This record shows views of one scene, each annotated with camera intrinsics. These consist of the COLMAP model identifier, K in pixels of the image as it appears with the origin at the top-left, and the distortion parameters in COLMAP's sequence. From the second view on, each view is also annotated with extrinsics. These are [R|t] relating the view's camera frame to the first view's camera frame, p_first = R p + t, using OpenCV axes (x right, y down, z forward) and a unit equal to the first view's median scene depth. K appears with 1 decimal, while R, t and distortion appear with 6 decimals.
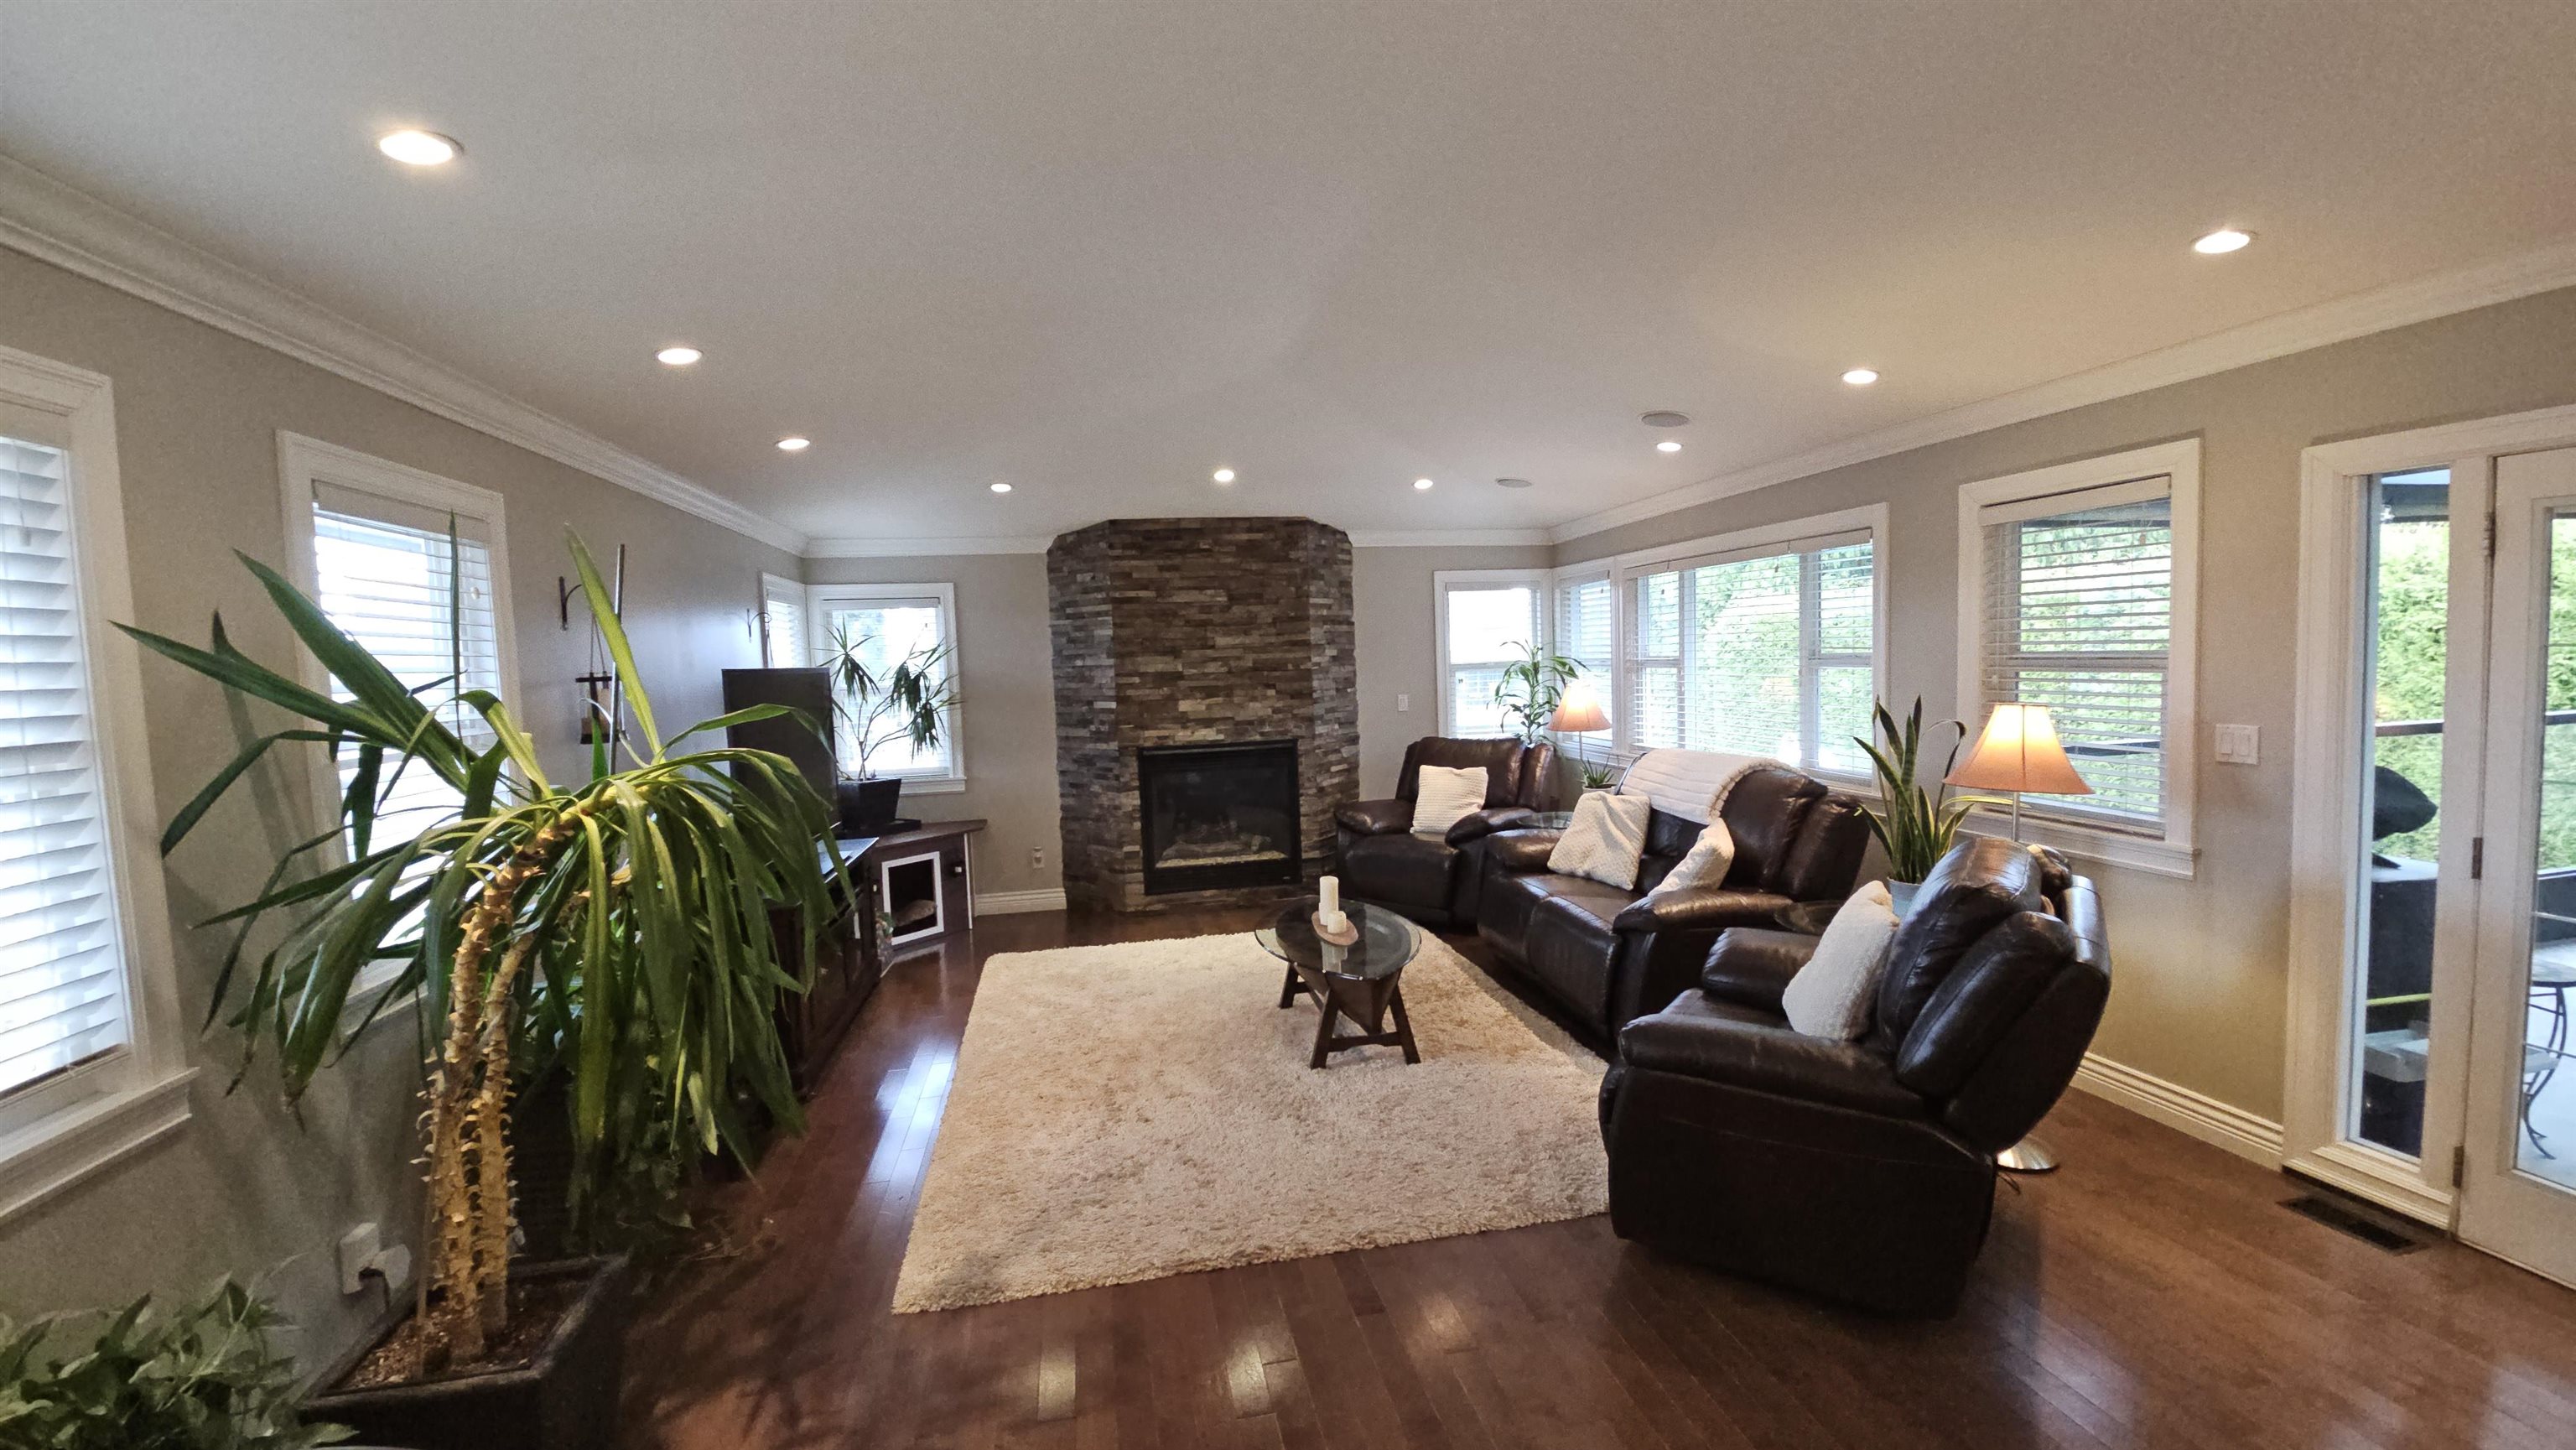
lens RADIAL K [[1058.9, 0, 1277.7], [0, 1058.9, 719.2], [0, 0, 1]] dist [-0.000719, -0.004272]
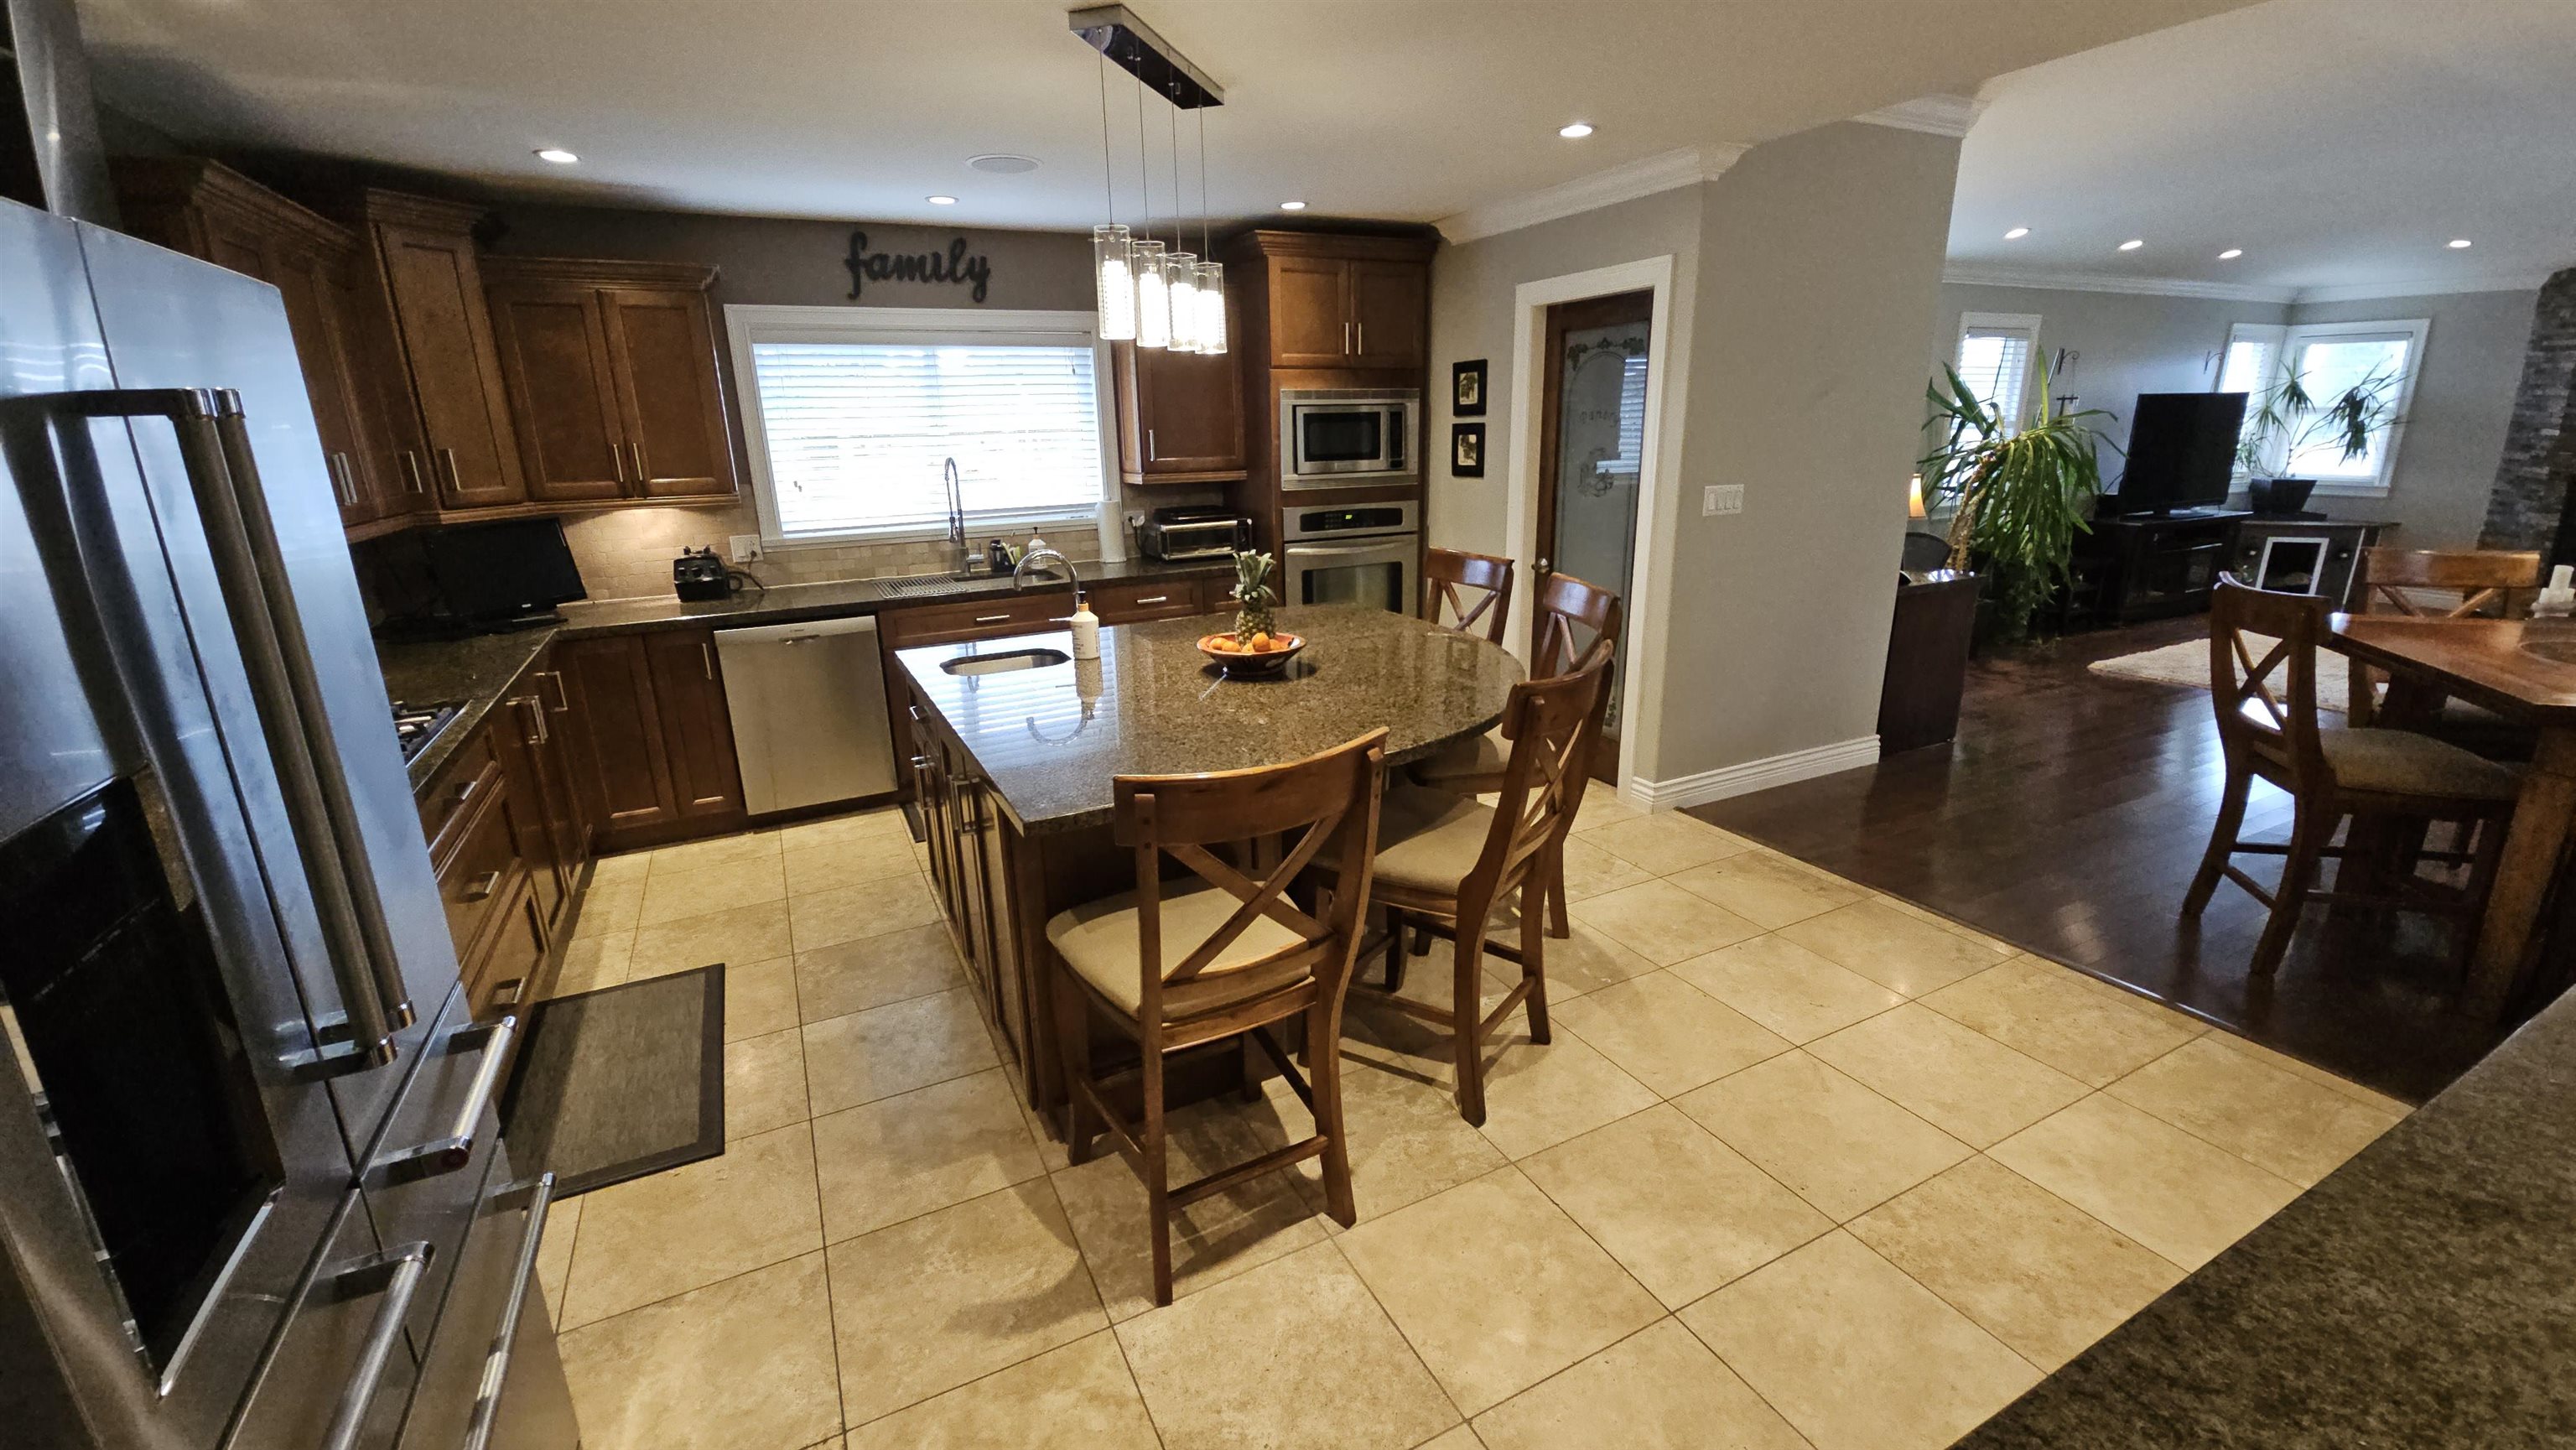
lens RADIAL K [[1058.9, 0, 1276.9], [0, 1058.9, 735.8], [0, 0, 1]] dist [-0.000719, -0.004272]
pose [[0.277762, 0.310101, -0.909222, 0.569983], [-0.048087, 0.949768, 0.309239, 0.014546], [0.959446, -0.042174, 0.278721, -0.619080]]
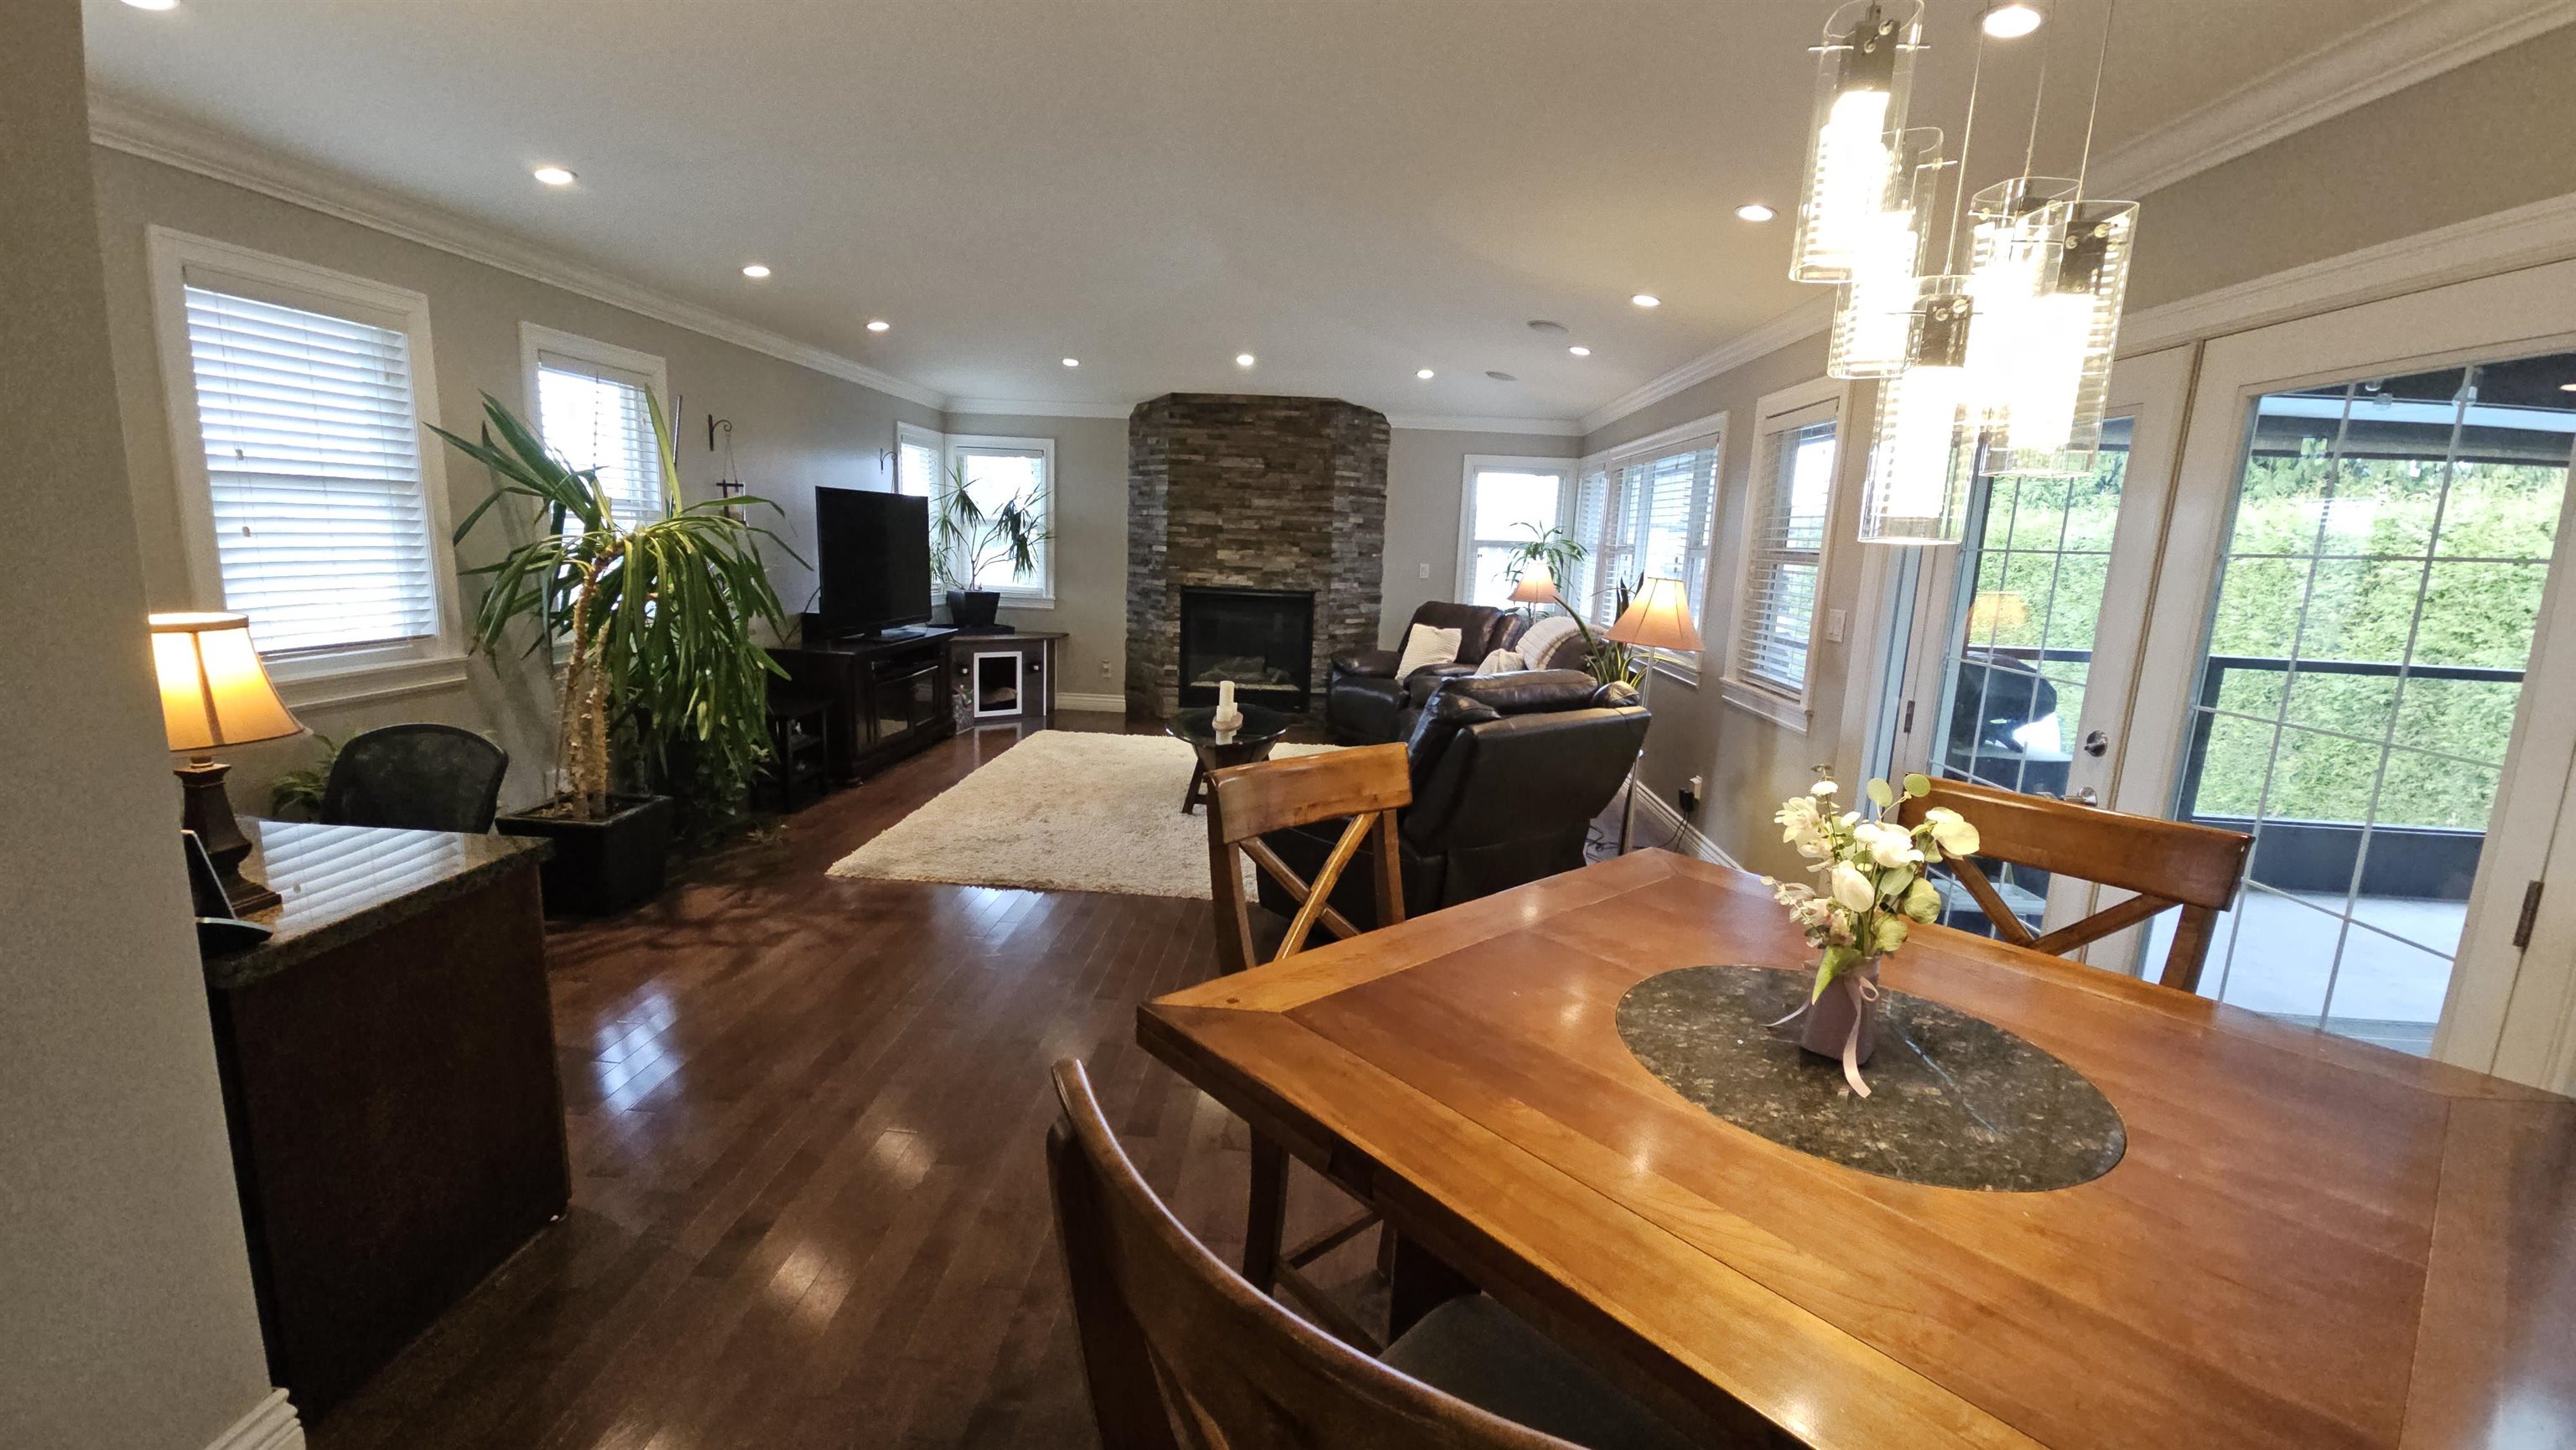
lens RADIAL K [[1058.9, 0, 1270.0], [0, 1058.9, 719.8], [0, 0, 1]] dist [-0.000719, -0.004272]
pose [[0.965355, 0.119484, -0.231976, 0.268562], [-0.092479, 0.987960, 0.124024, 0.018851], [0.244002, -0.098274, 0.964782, -0.167861]]
